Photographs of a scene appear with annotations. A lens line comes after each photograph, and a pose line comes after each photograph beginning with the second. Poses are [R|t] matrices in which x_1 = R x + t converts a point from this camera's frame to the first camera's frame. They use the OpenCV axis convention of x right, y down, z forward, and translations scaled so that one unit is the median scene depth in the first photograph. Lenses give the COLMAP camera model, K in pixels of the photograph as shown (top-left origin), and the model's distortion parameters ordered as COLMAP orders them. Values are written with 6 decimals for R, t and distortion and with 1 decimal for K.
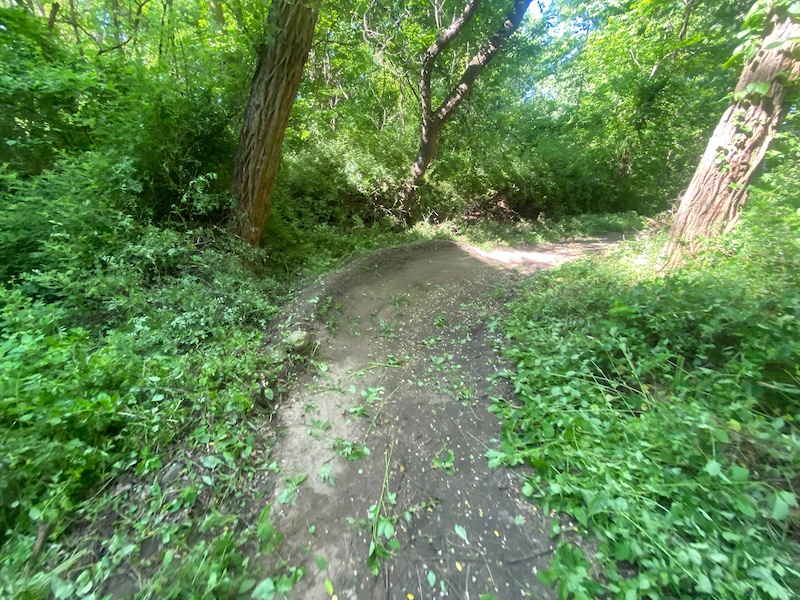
lens RADIAL K [[327.5, 0, 400.0], [0, 327.5, 300.0], [0, 0, 1]] dist [0.023513, -0.019972]
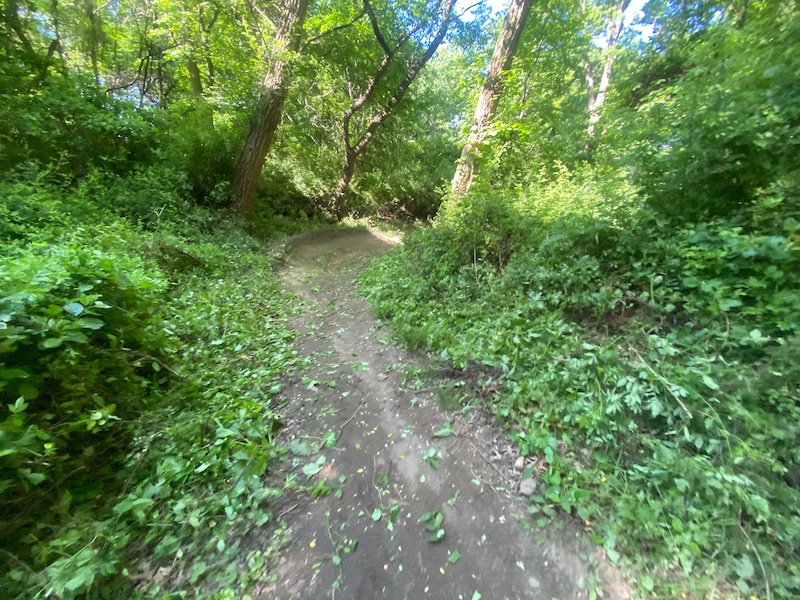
lens RADIAL K [[322.3, 0, 416.2], [0, 322.3, 310.3], [0, 0, 1]] dist [-0.000998, -0.019294]
pose [[0.978108, -0.026985, 0.206339, 0.060134], [0.025800, 0.999632, 0.008434, 0.195785], [-0.206490, -0.002926, 0.978444, -0.546415]]
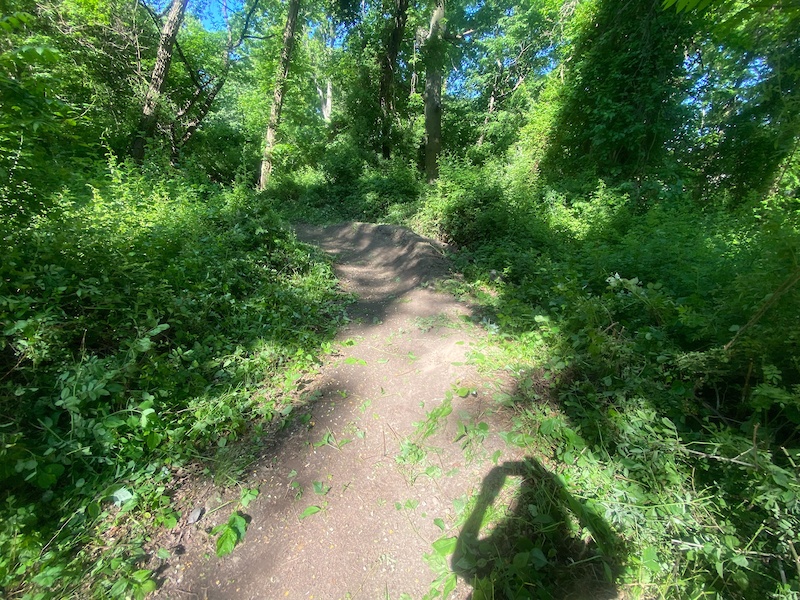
lens RADIAL K [[327.5, 0, 400.0], [0, 327.5, 300.0], [0, 0, 1]] dist [0.023513, -0.019972]
pose [[0.673351, -0.210850, 0.708619, -0.712954], [0.185608, 0.975985, 0.114034, 0.572119], [-0.715646, 0.054741, 0.696315, -1.703346]]
